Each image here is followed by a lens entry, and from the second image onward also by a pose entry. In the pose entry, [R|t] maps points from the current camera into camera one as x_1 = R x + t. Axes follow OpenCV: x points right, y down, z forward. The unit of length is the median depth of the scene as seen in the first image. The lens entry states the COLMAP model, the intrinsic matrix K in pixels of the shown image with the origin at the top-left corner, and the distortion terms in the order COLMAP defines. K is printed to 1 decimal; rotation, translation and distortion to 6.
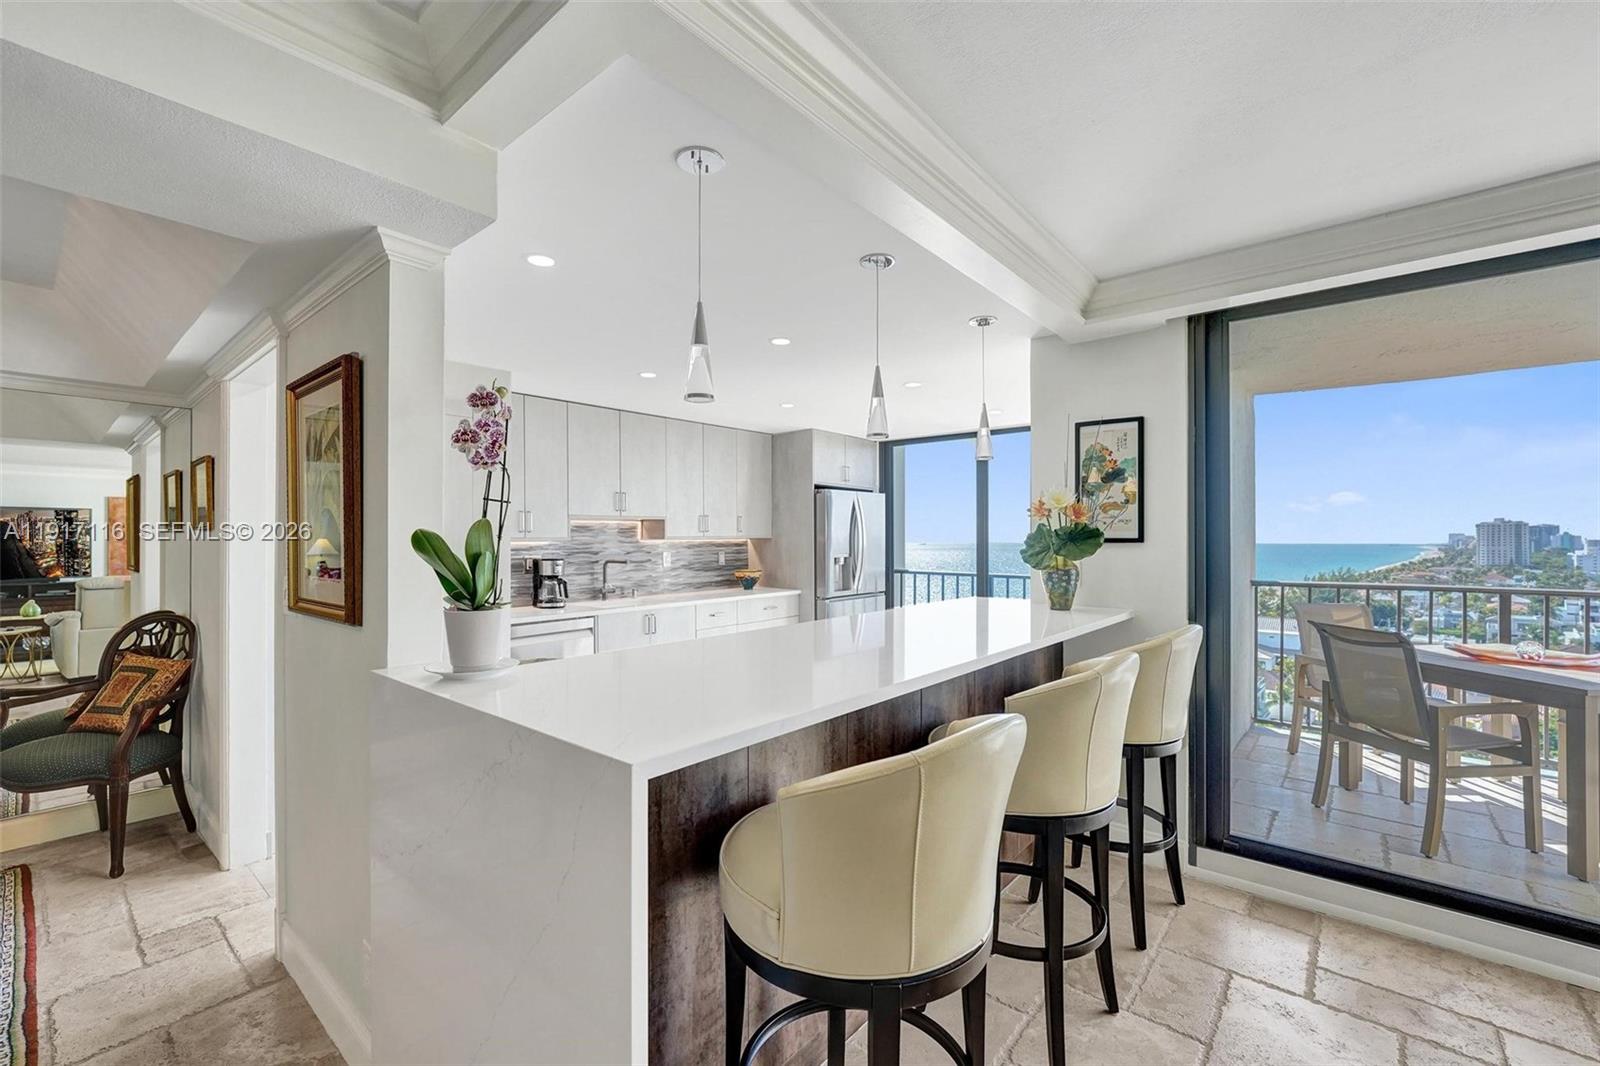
lens RADIAL K [[668.0, 0, 789.1], [0, 668.0, 542.2], [0, 0, 1]] dist [-0.013861, 0.002784]
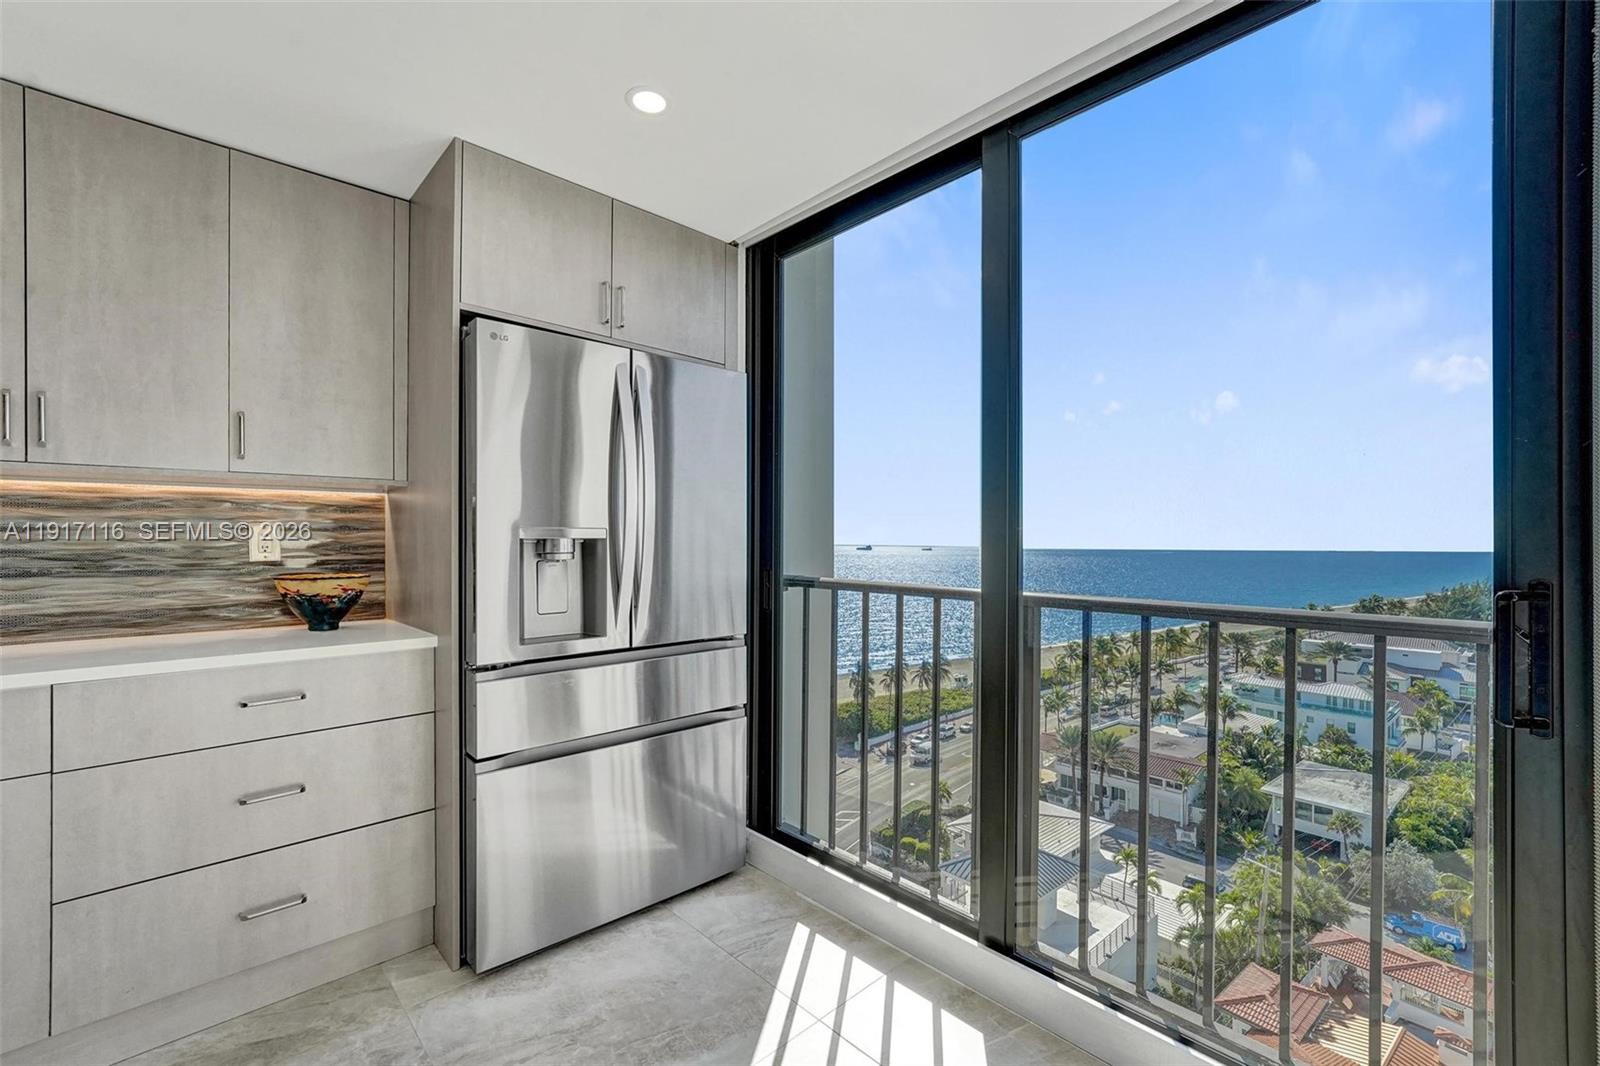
lens RADIAL K [[668.0, 0, 794.2], [0, 668.0, 540.1], [0, 0, 1]] dist [-0.013861, 0.002784]
pose [[0.993912, 0.006078, -0.110005, 0.451117], [-0.006987, 0.999945, -0.007875, 0.048993], [0.109951, 0.008596, 0.993900, 1.353534]]
